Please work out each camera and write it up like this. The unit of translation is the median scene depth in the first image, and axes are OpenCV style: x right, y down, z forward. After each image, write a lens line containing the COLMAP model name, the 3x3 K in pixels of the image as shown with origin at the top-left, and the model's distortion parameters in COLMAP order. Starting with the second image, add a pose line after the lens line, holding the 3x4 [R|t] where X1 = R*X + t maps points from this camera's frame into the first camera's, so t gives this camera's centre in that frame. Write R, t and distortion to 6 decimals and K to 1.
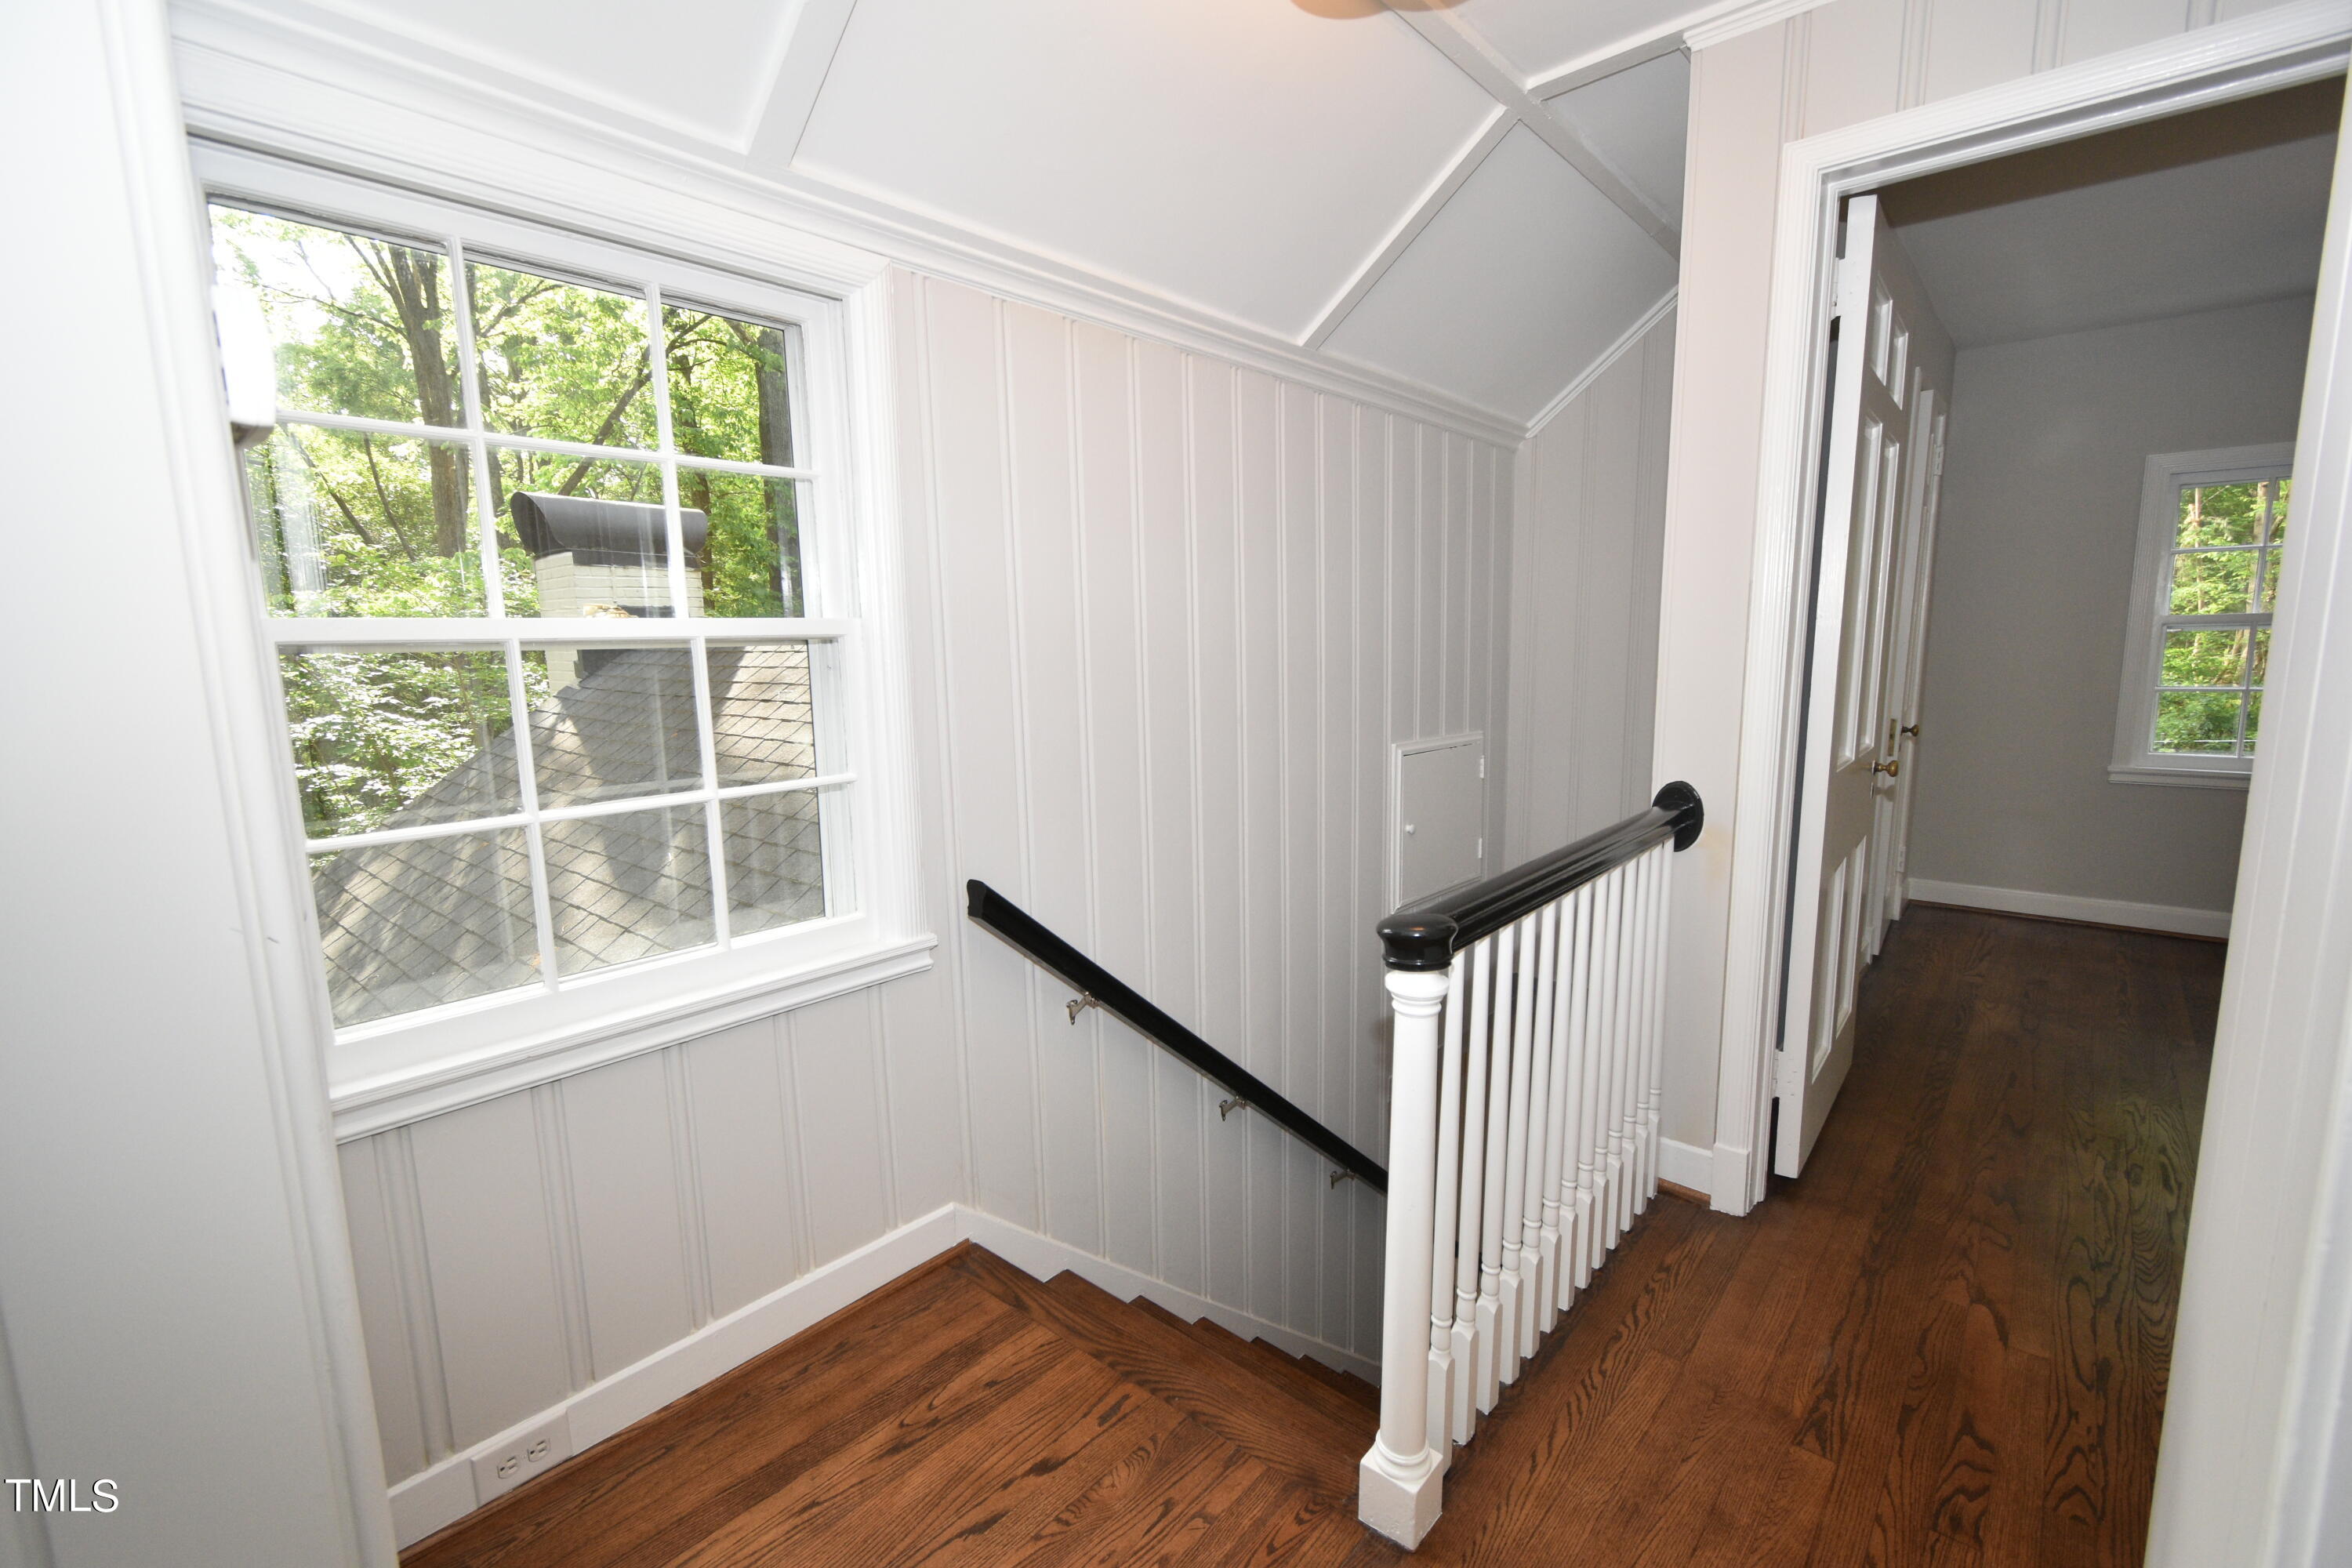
lens RADIAL K [[1031.6, 0, 1186.7], [0, 1031.6, 785.8], [0, 0, 1]] dist [0.006268, -0.002869]
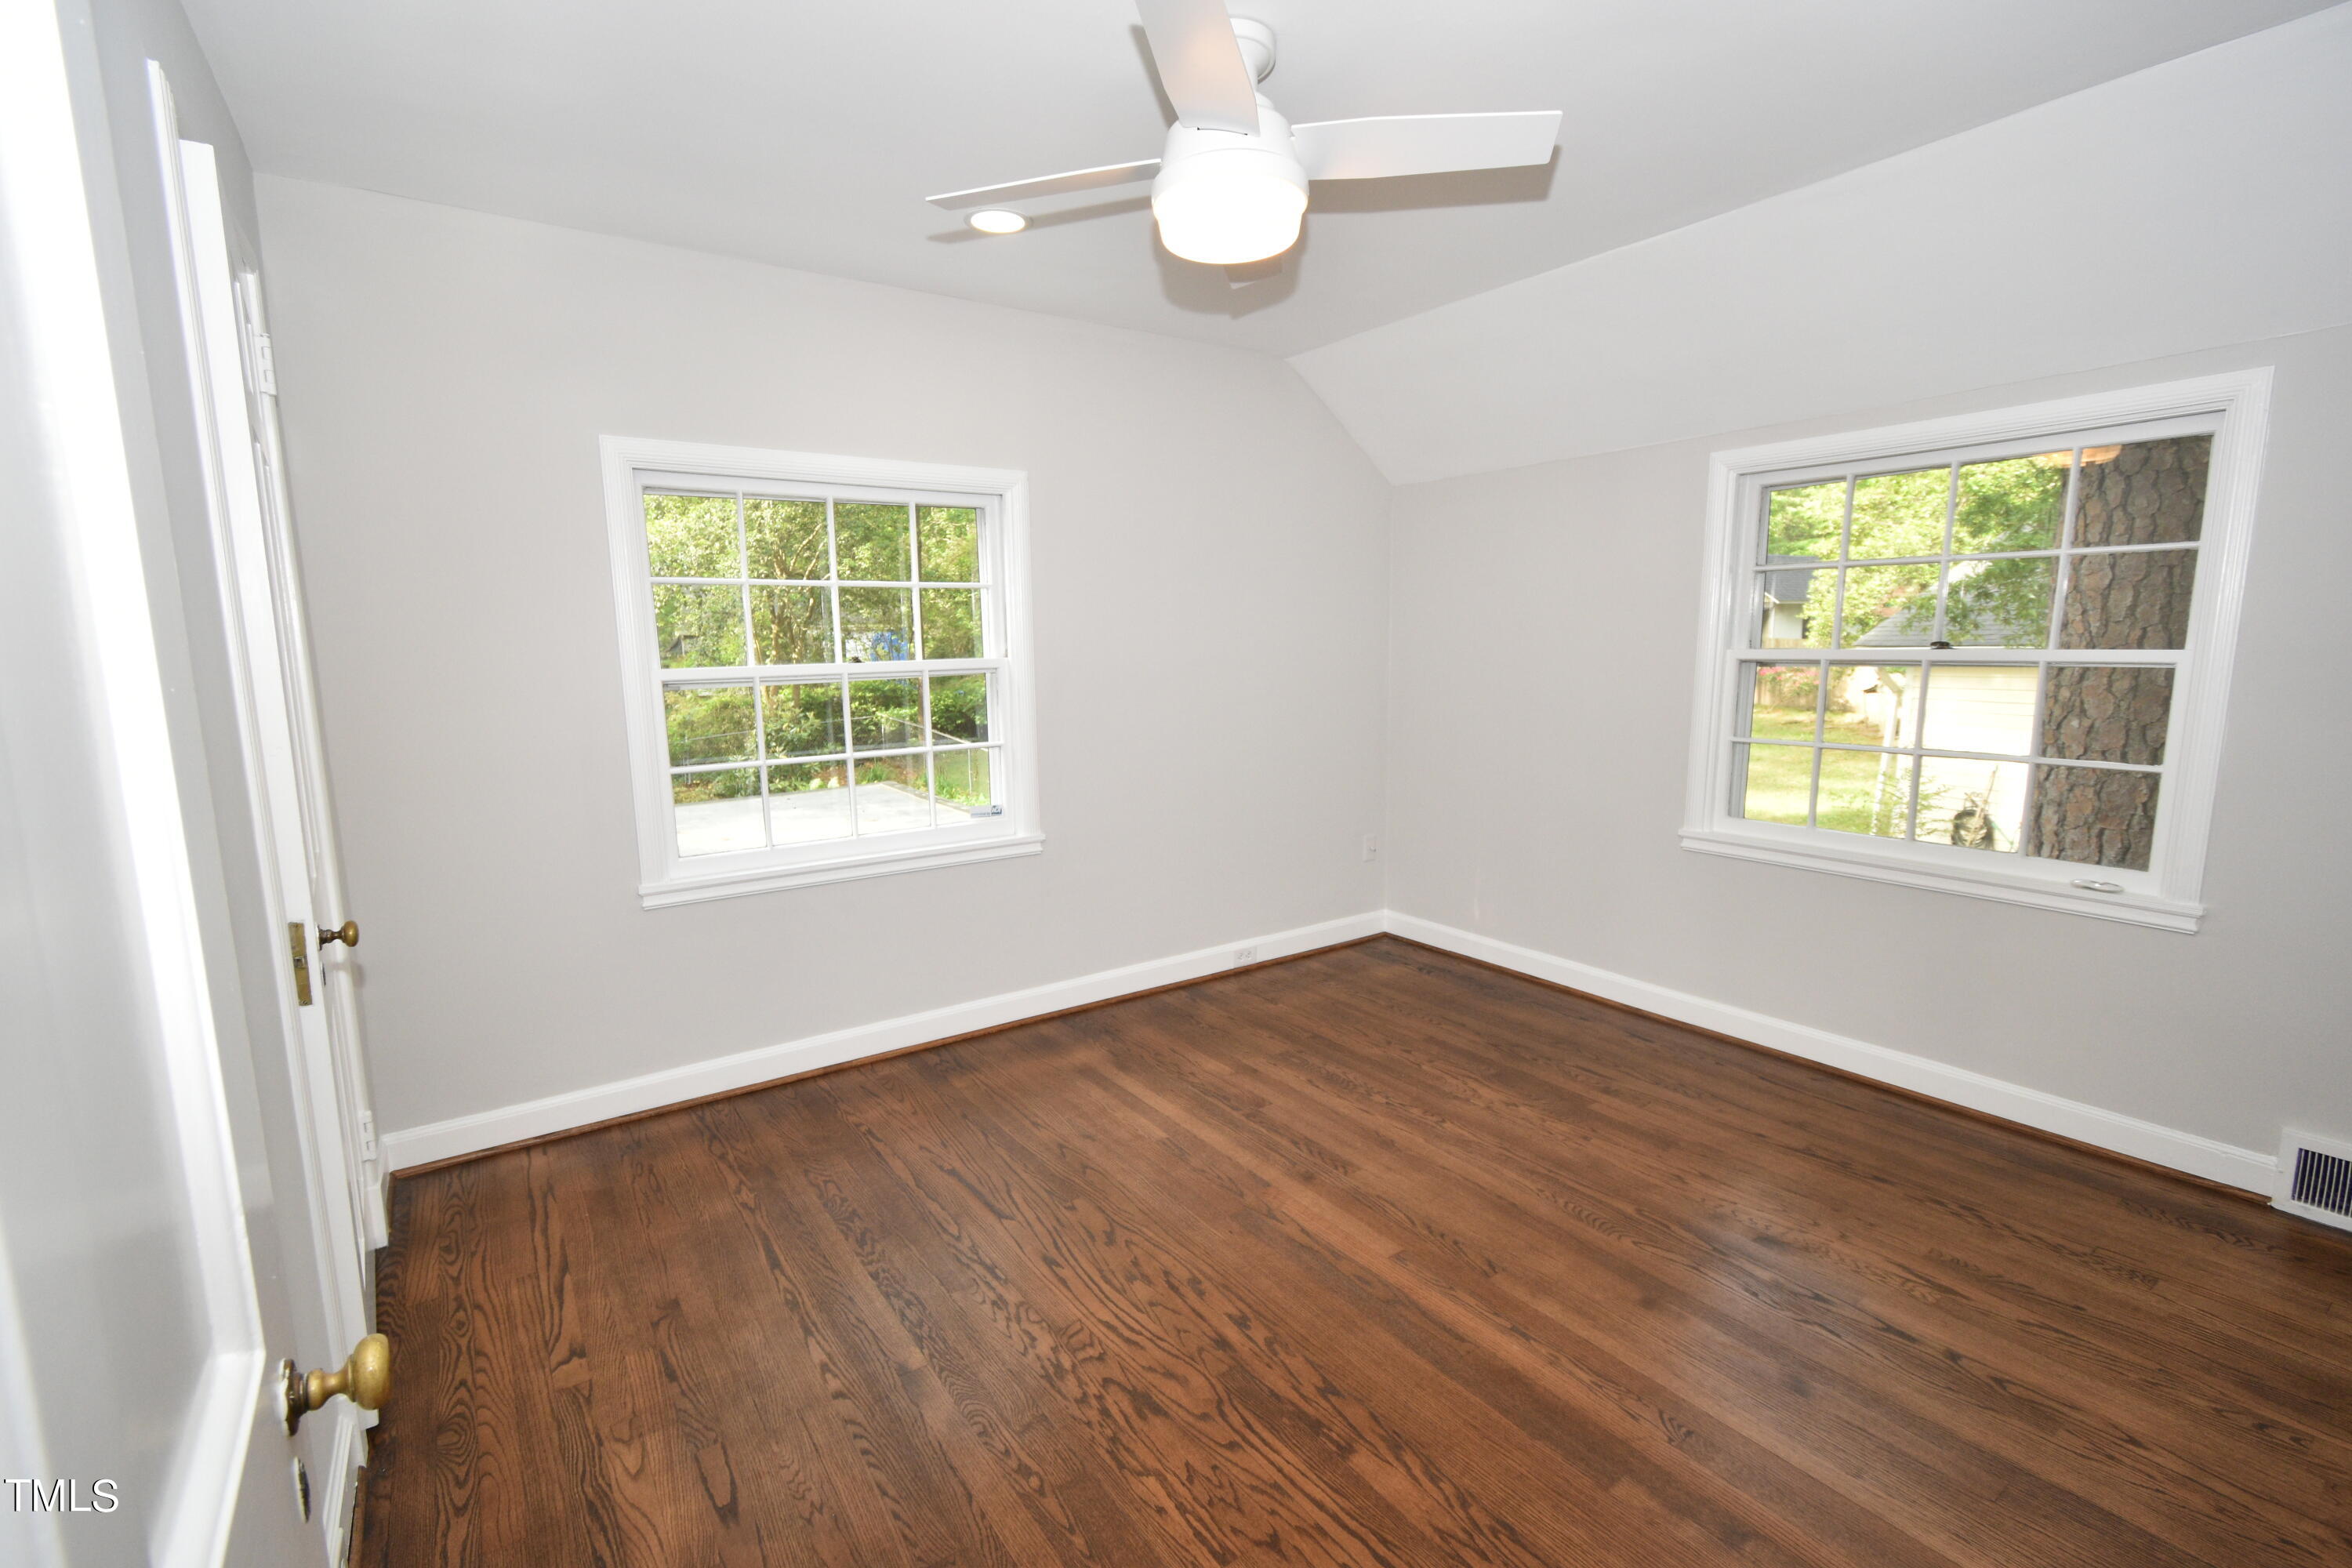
lens RADIAL K [[1031.6, 0, 1172.2], [0, 1031.6, 783.8], [0, 0, 1]] dist [0.006268, -0.002869]
pose [[0.251958, -0.135392, 0.958220, 0.358689], [0.151251, 0.983506, 0.099194, -0.110104], [-0.955845, 0.119939, 0.268280, 0.509556]]
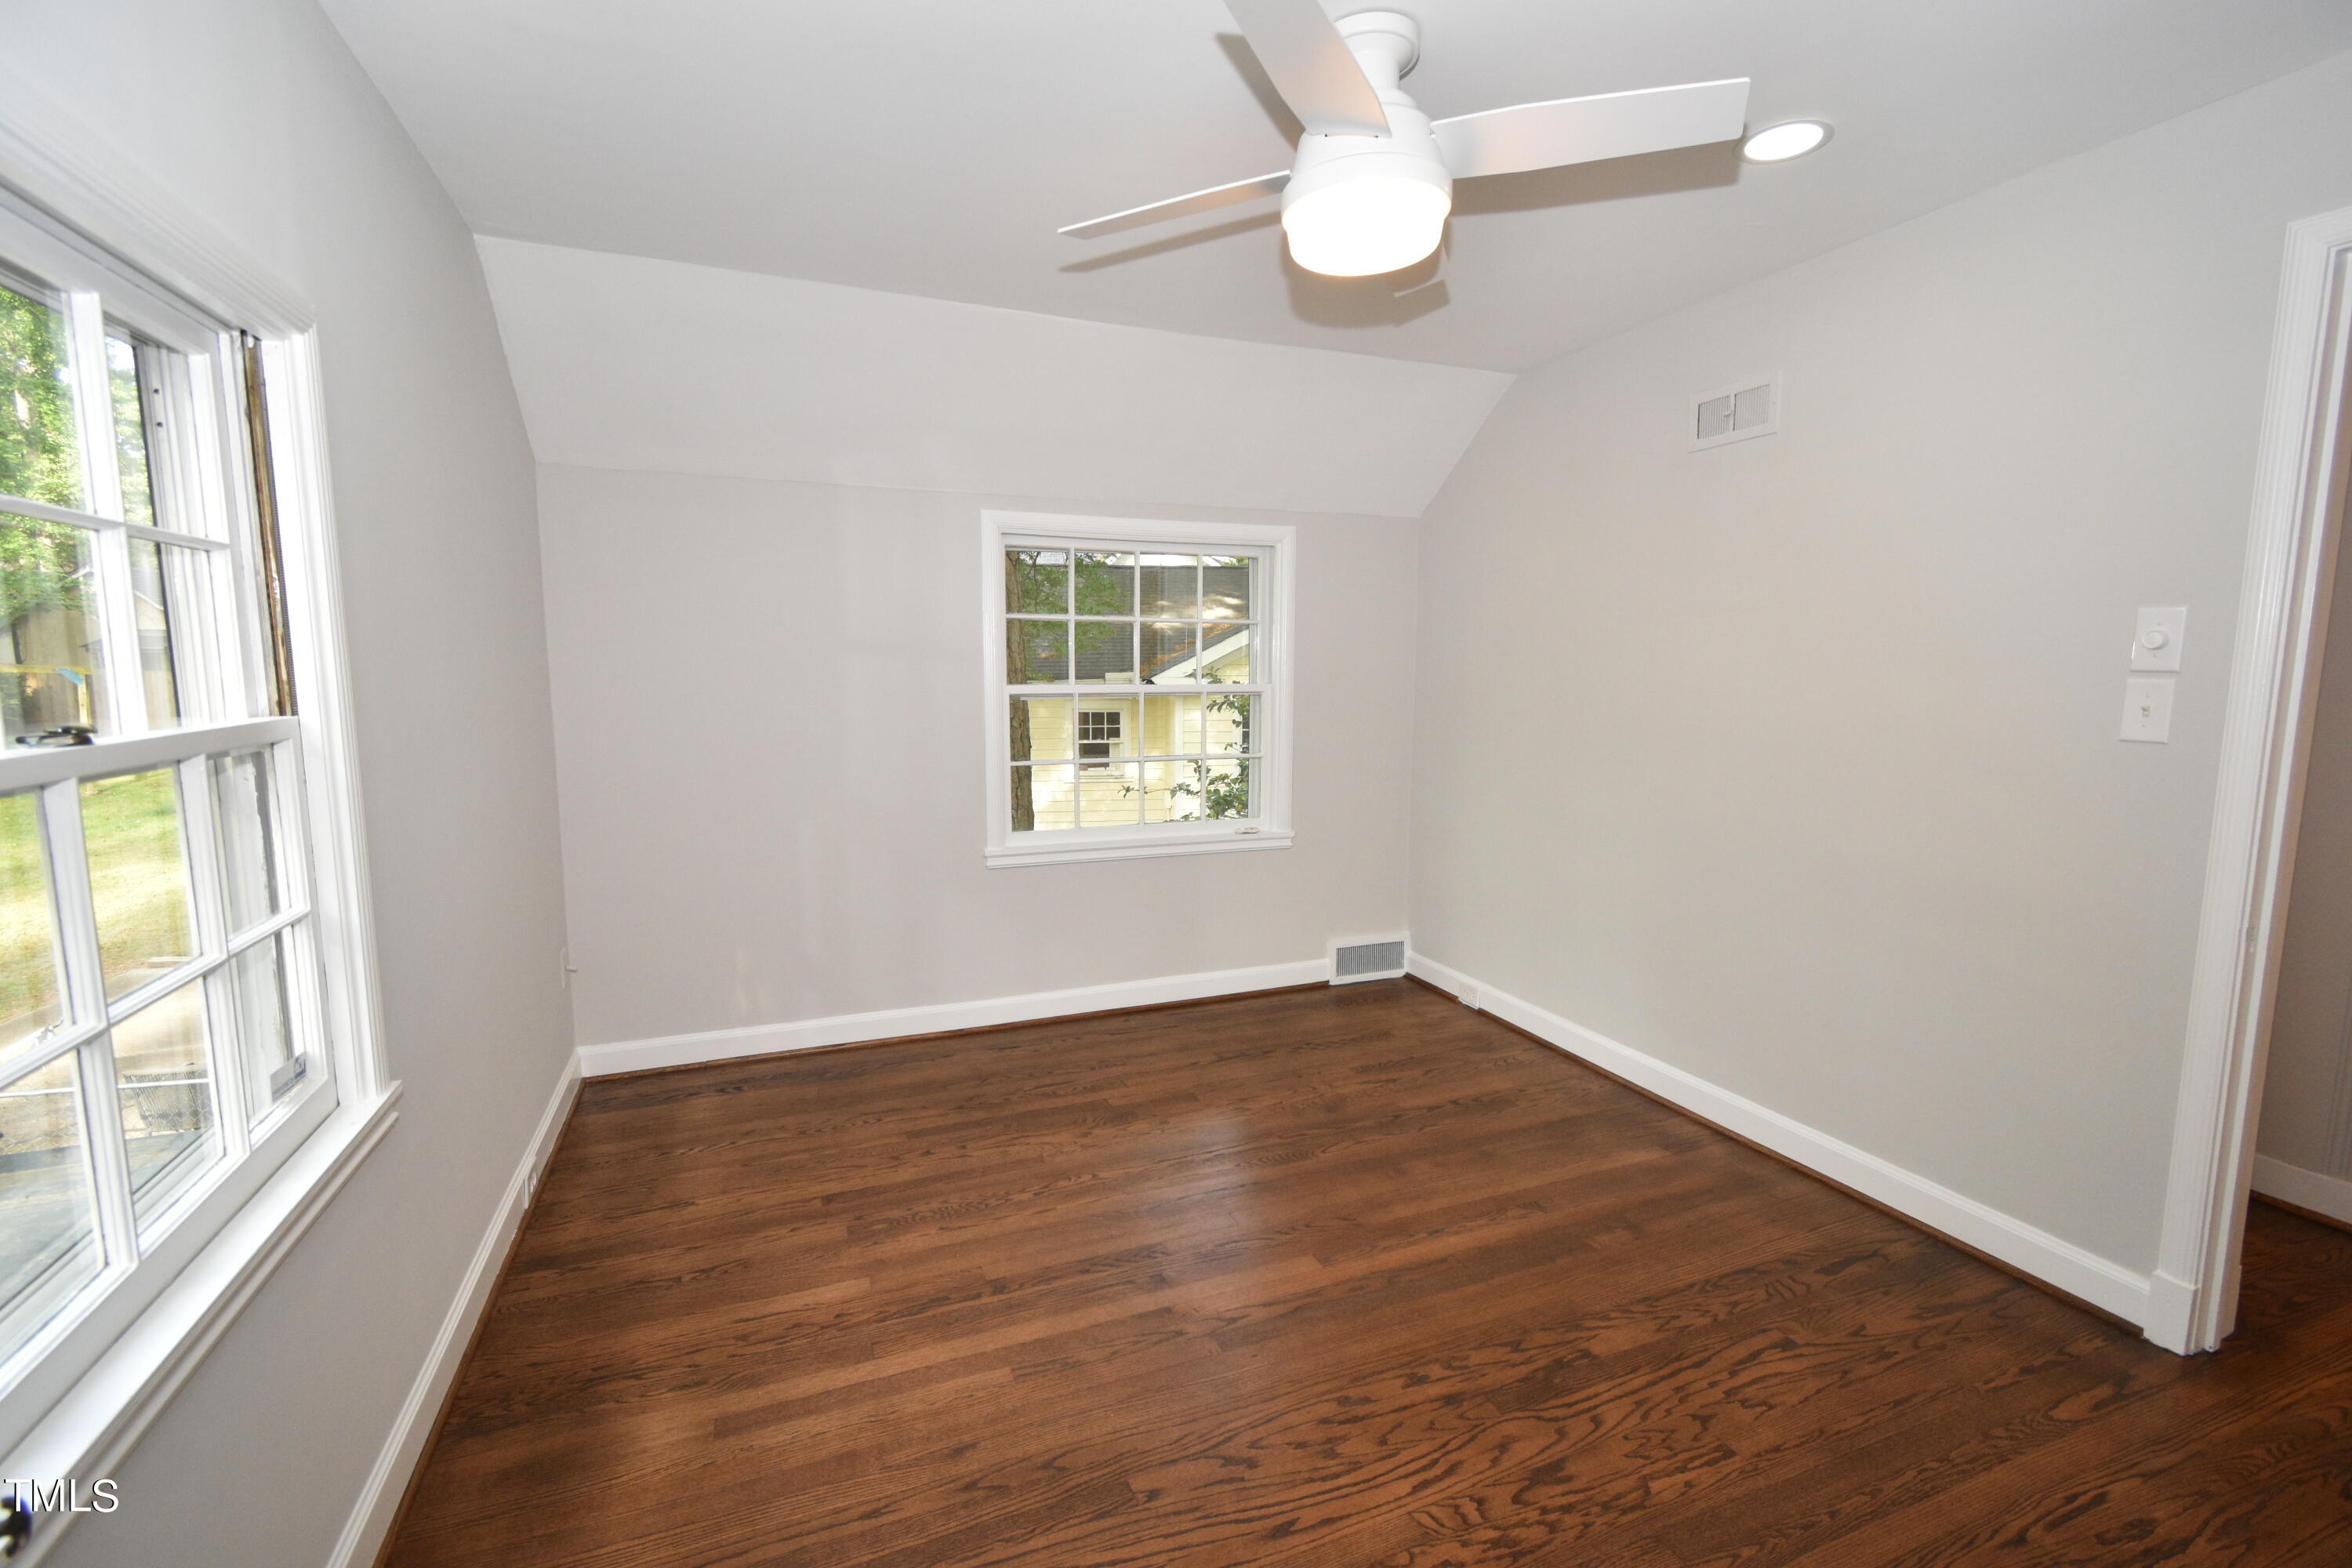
lens RADIAL K [[1031.6, 0, 1170.0], [0, 1031.6, 788.9], [0, 0, 1]] dist [0.006268, -0.002869]
pose [[-0.885057, -0.052368, 0.462527, 0.725819], [0.069454, 0.967671, 0.242463, -0.196368], [-0.460271, 0.246718, -0.852807, 1.072696]]
